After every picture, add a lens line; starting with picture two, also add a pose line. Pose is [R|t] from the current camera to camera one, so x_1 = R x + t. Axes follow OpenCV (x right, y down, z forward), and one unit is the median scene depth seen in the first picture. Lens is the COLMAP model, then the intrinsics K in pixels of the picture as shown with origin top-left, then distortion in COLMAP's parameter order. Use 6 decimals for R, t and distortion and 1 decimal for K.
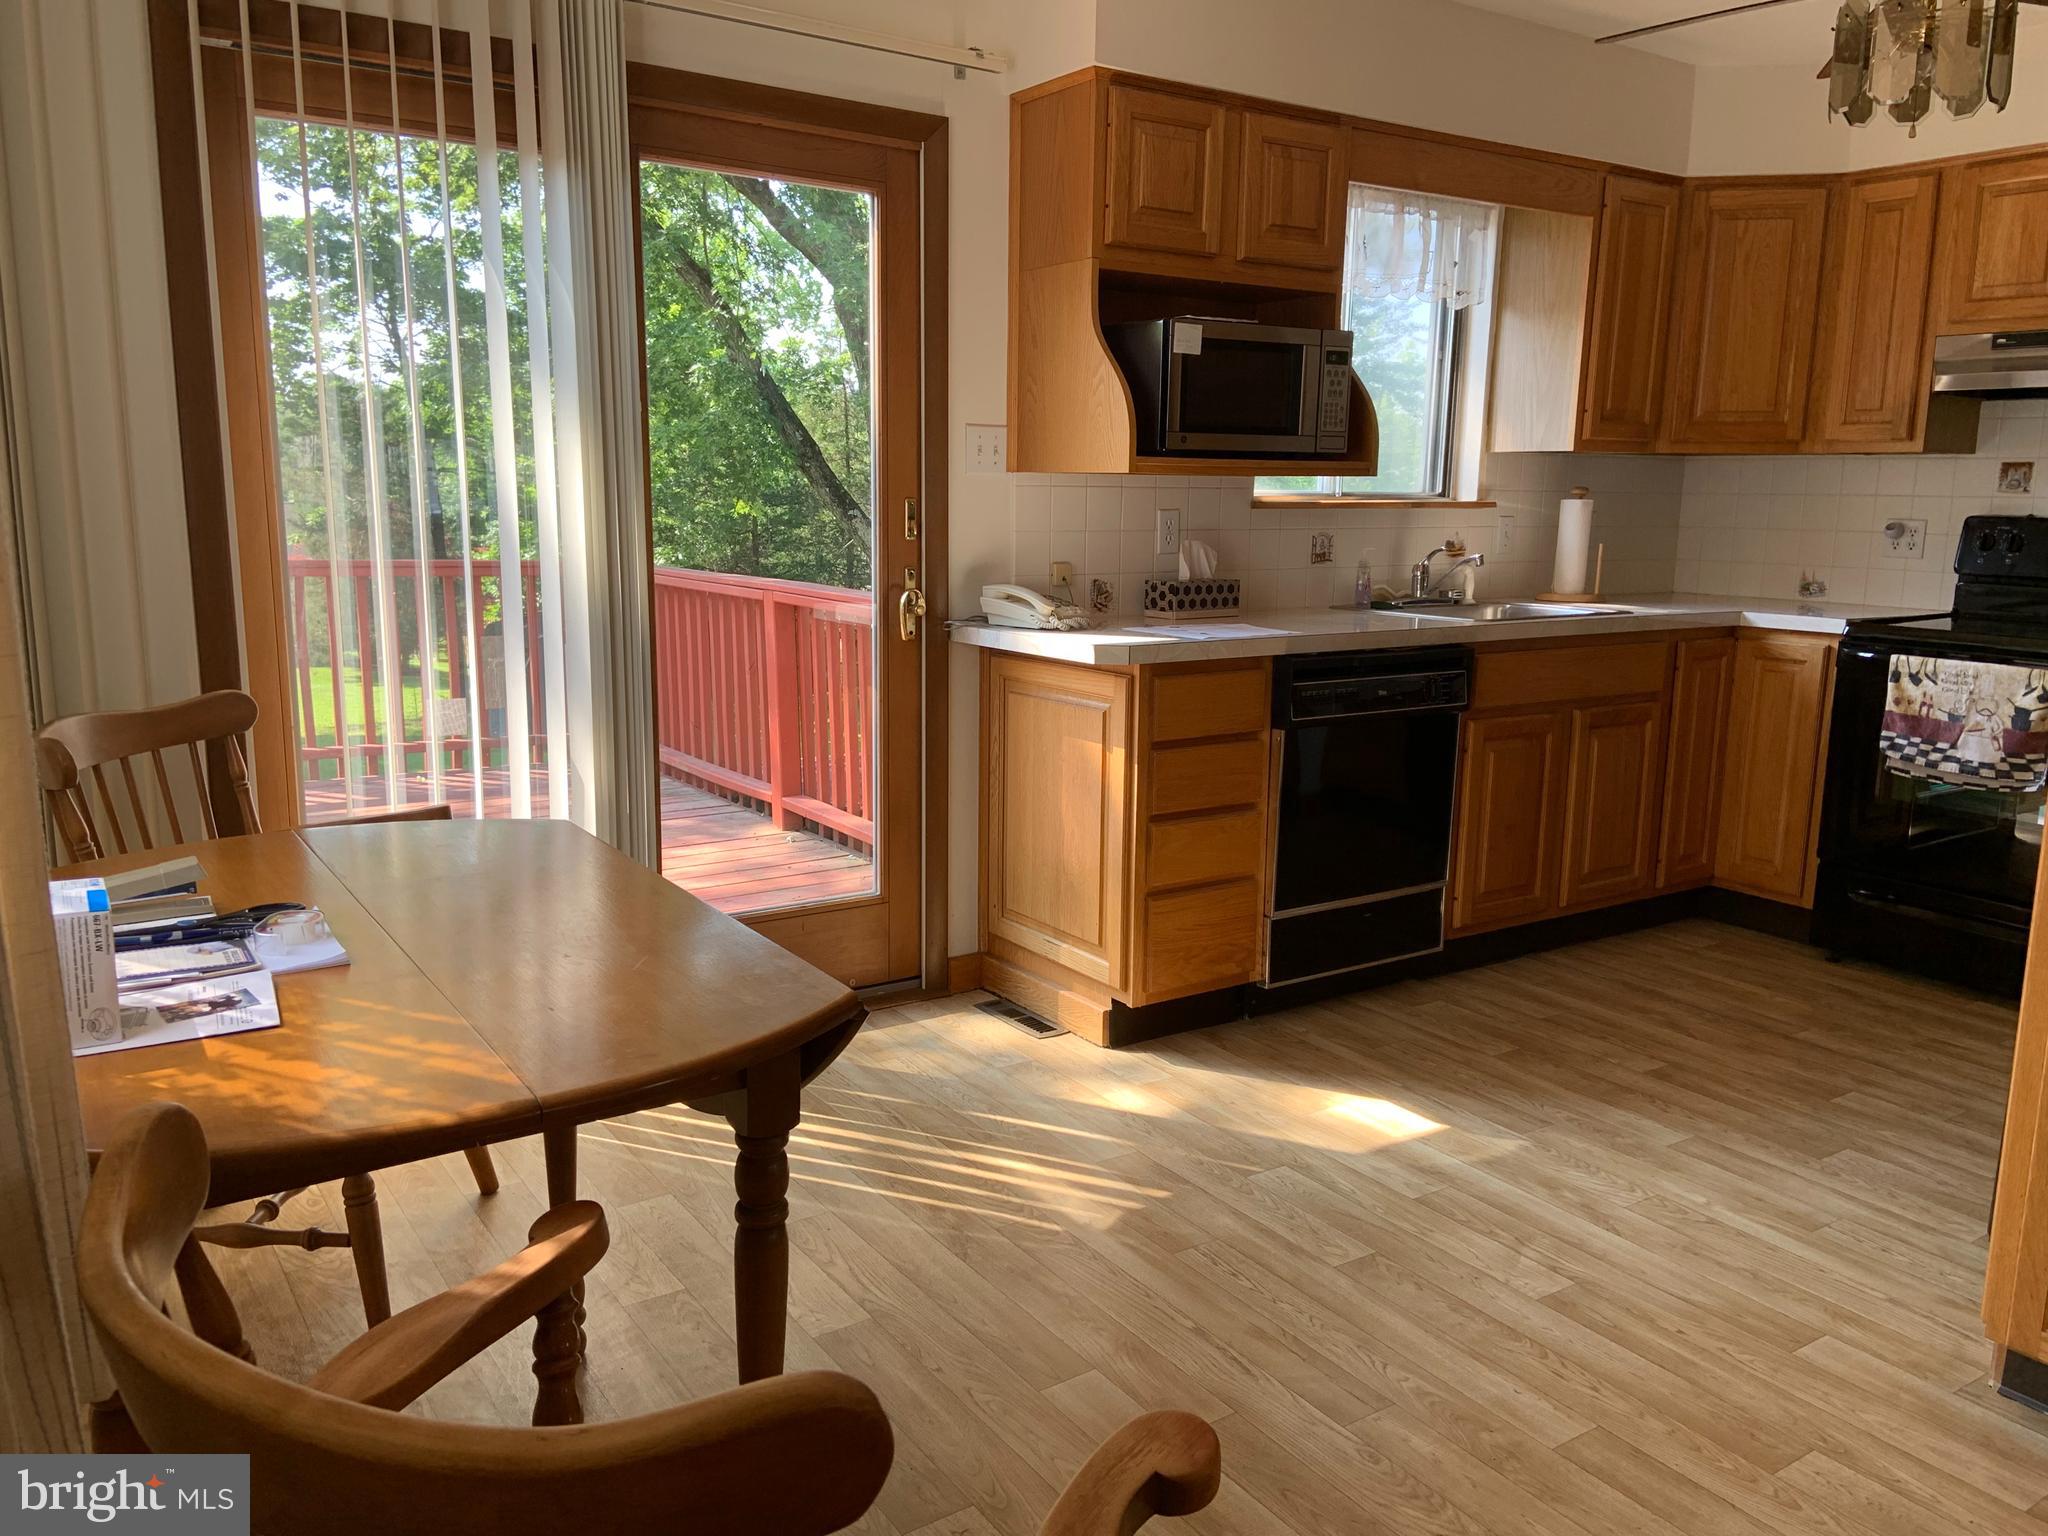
lens RADIAL K [[1524.6, 0, 1033.9], [0, 1524.6, 757.2], [0, 0, 1]] dist [0.126770, -0.166404]
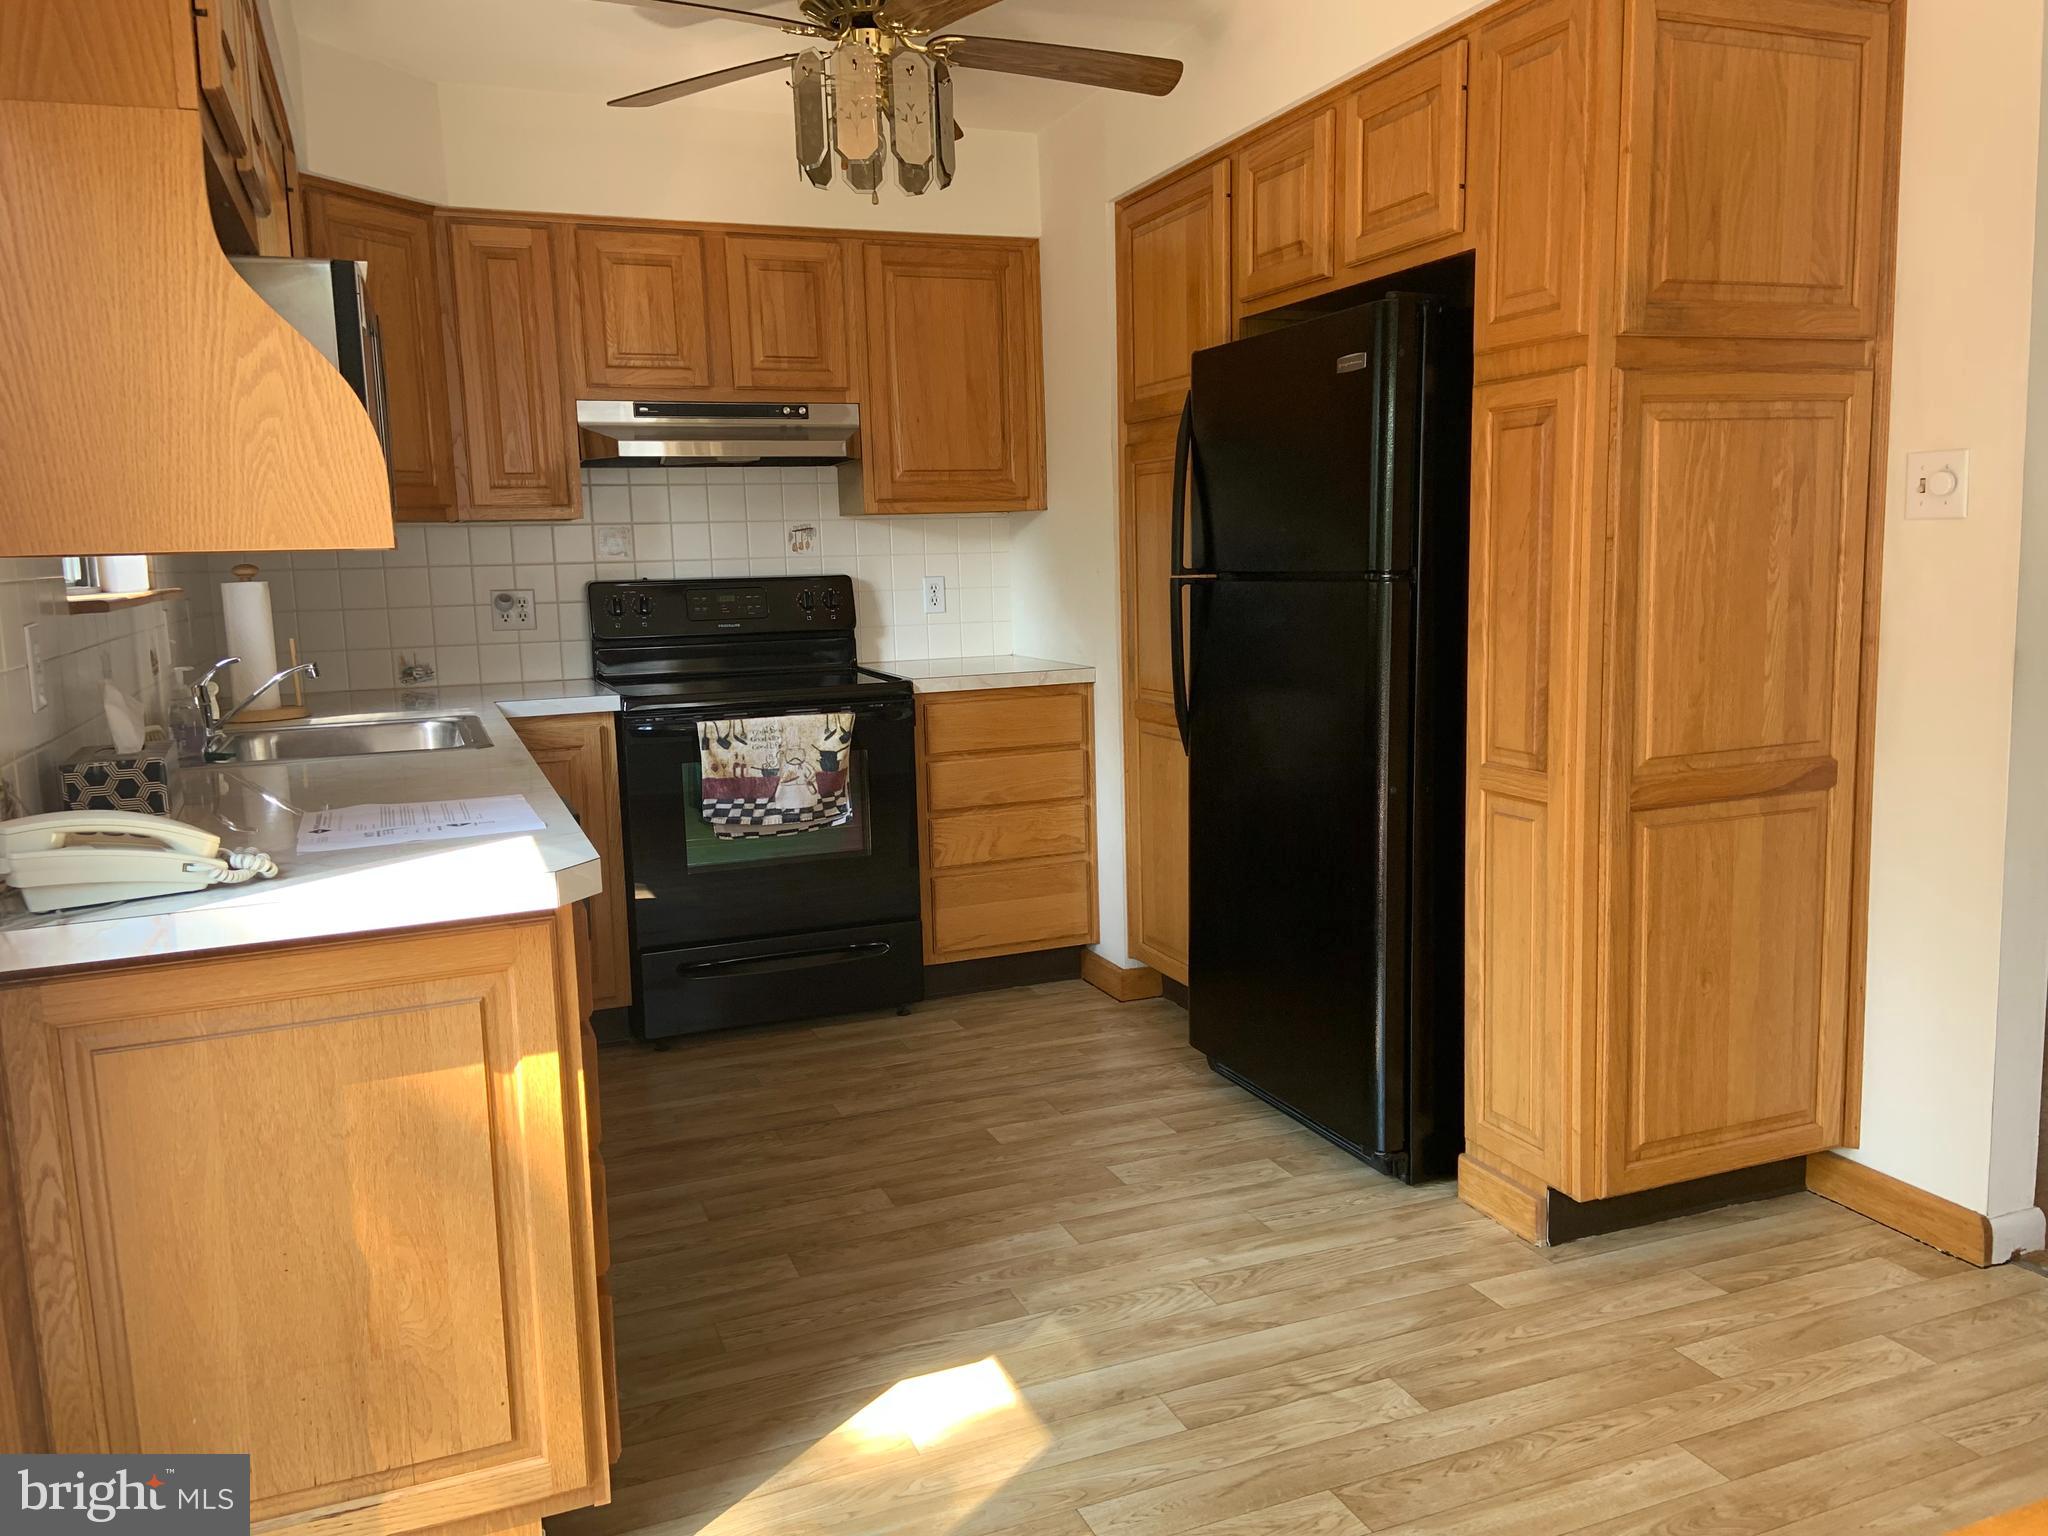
lens RADIAL K [[1524.6, 0, 1033.9], [0, 1524.6, 757.2], [0, 0, 1]] dist [0.126770, -0.166404]
pose [[0.217091, -0.154480, 0.963850, -0.379099], [0.201258, 0.973267, 0.110659, -0.121402], [-0.955179, 0.169960, 0.242378, 0.632256]]
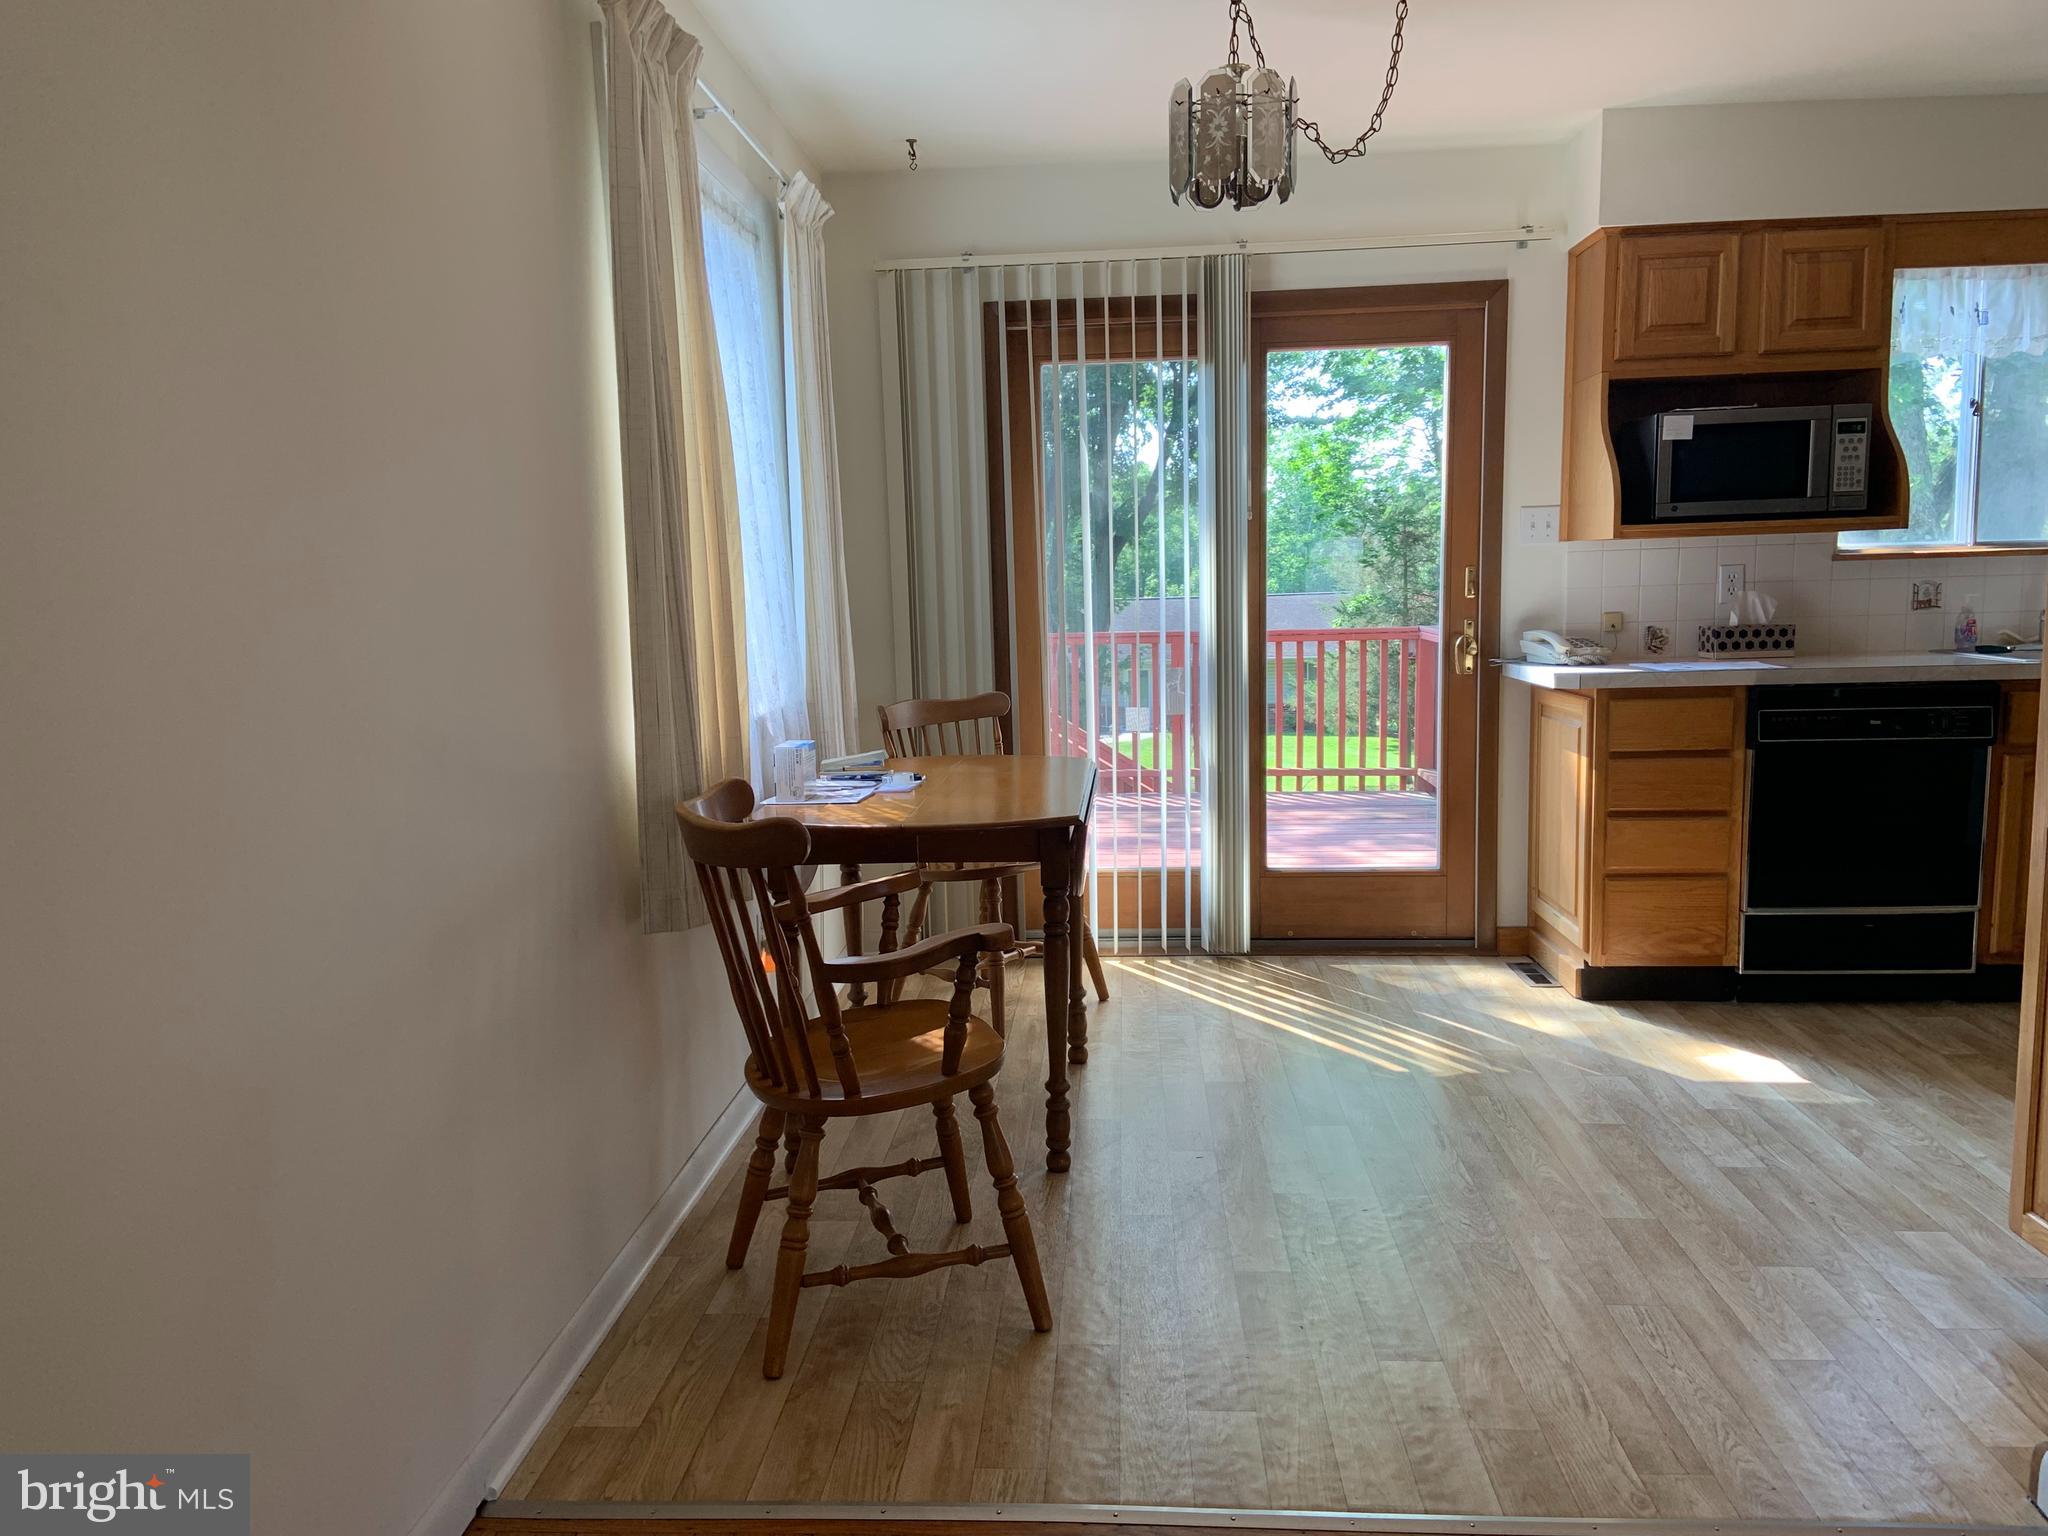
lens RADIAL K [[1510.7, 0, 1016.2], [0, 1510.7, 789.9], [0, 0, 1]] dist [0.115529, -0.179434]
pose [[0.781849, 0.049310, -0.621515, 0.437712], [-0.067445, 0.997707, -0.005687, 0.055478], [0.619809, 0.046364, 0.783382, -0.257420]]
